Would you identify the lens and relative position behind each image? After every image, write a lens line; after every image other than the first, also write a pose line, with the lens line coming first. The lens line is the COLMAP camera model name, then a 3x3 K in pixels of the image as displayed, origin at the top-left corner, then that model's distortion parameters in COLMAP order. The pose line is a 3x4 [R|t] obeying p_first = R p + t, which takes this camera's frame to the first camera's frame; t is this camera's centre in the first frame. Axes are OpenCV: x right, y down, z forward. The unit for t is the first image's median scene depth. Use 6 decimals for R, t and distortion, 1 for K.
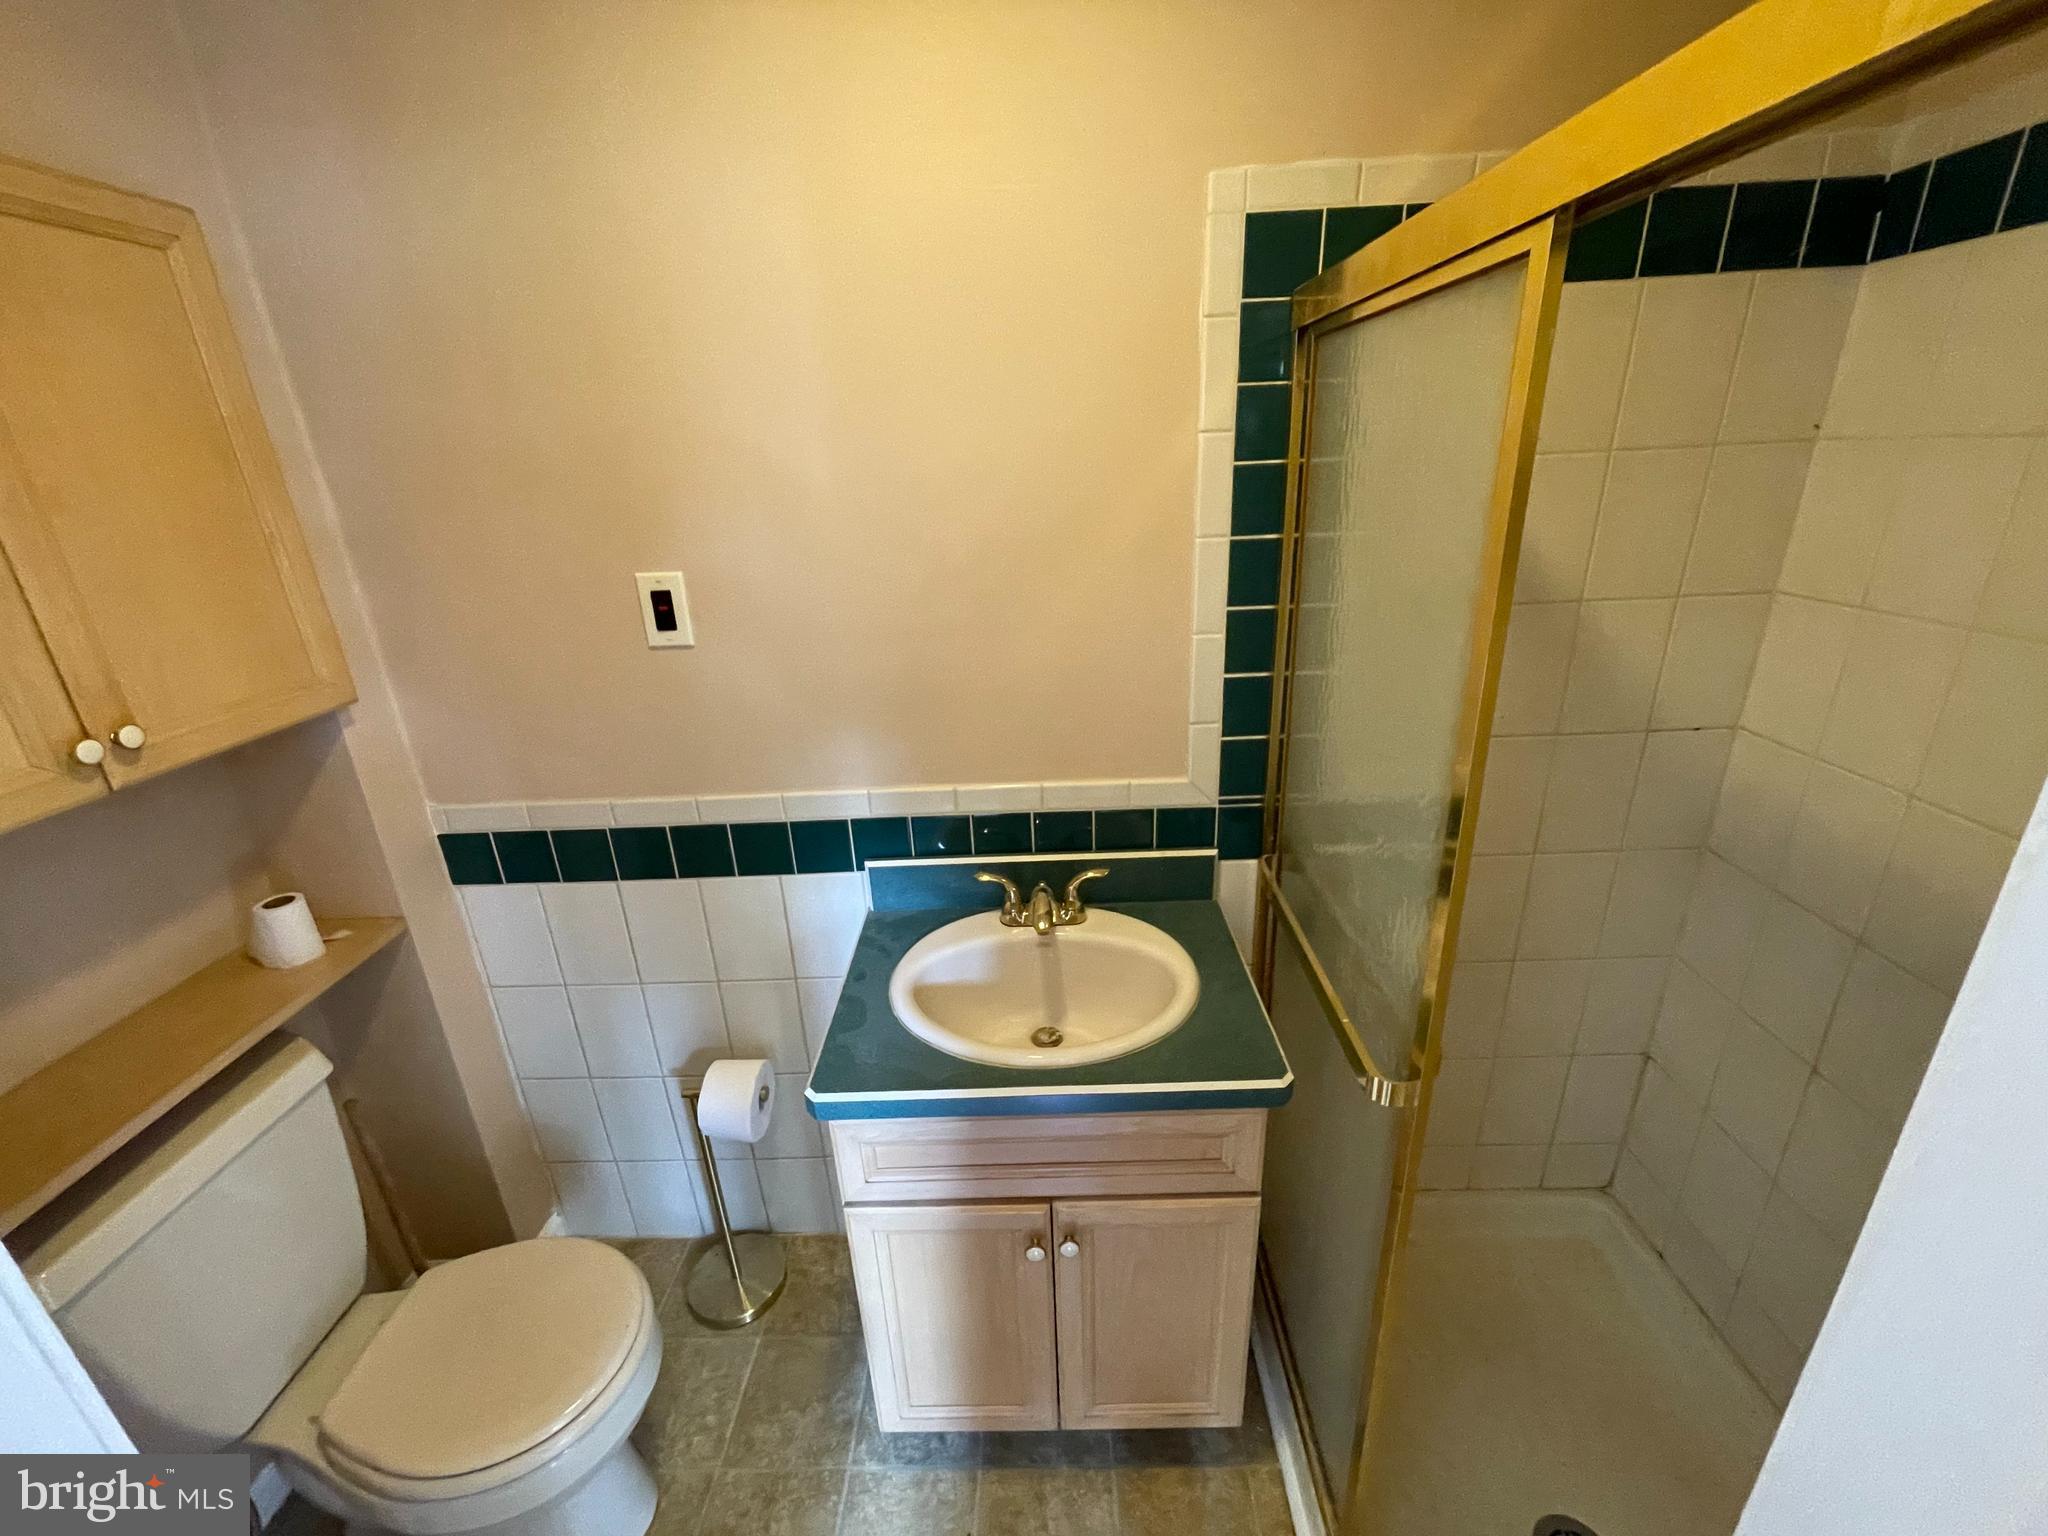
lens RADIAL K [[837.5, 0, 1023.1], [0, 837.5, 758.8], [0, 0, 1]] dist [-0.010780, -0.001349]
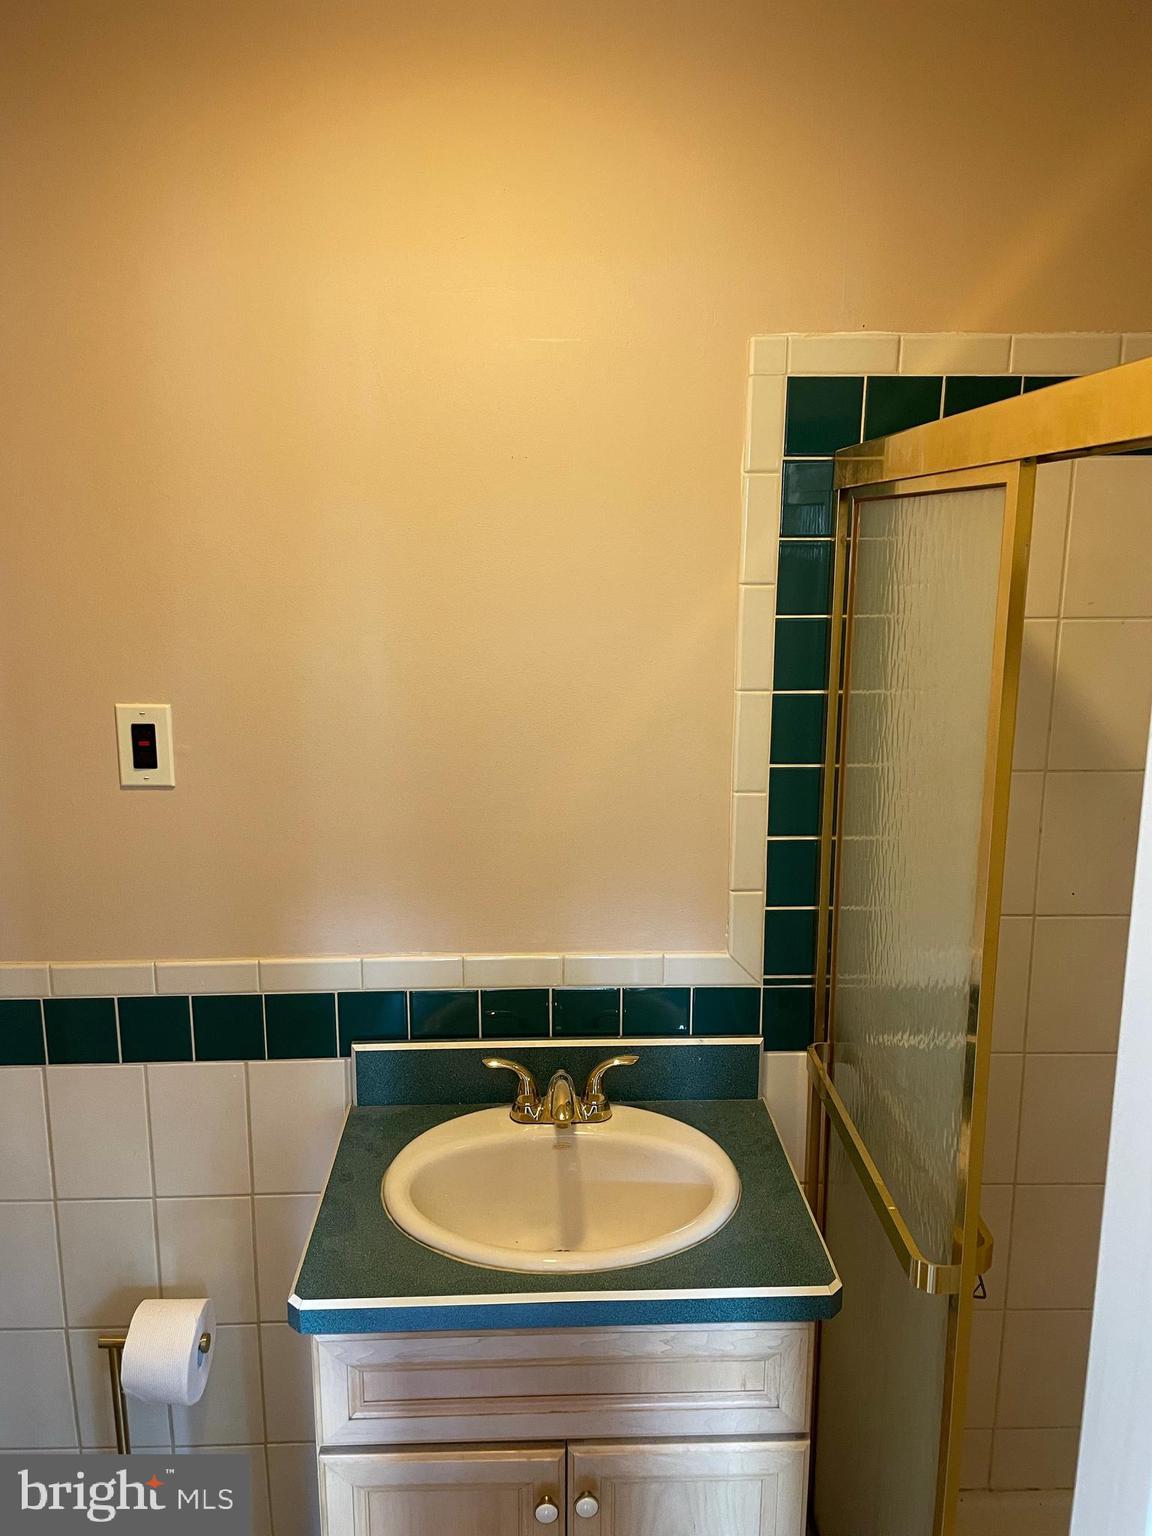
lens RADIAL K [[1150.1, 0, 582.0], [0, 1150.1, 771.3], [0, 0, 1]] dist [0.051729, -0.032775]
pose [[0.997974, 0.033710, 0.053958, -0.031541], [-0.024706, 0.986874, -0.159591, 0.033909], [-0.058630, 0.157935, 0.985707, -0.234768]]
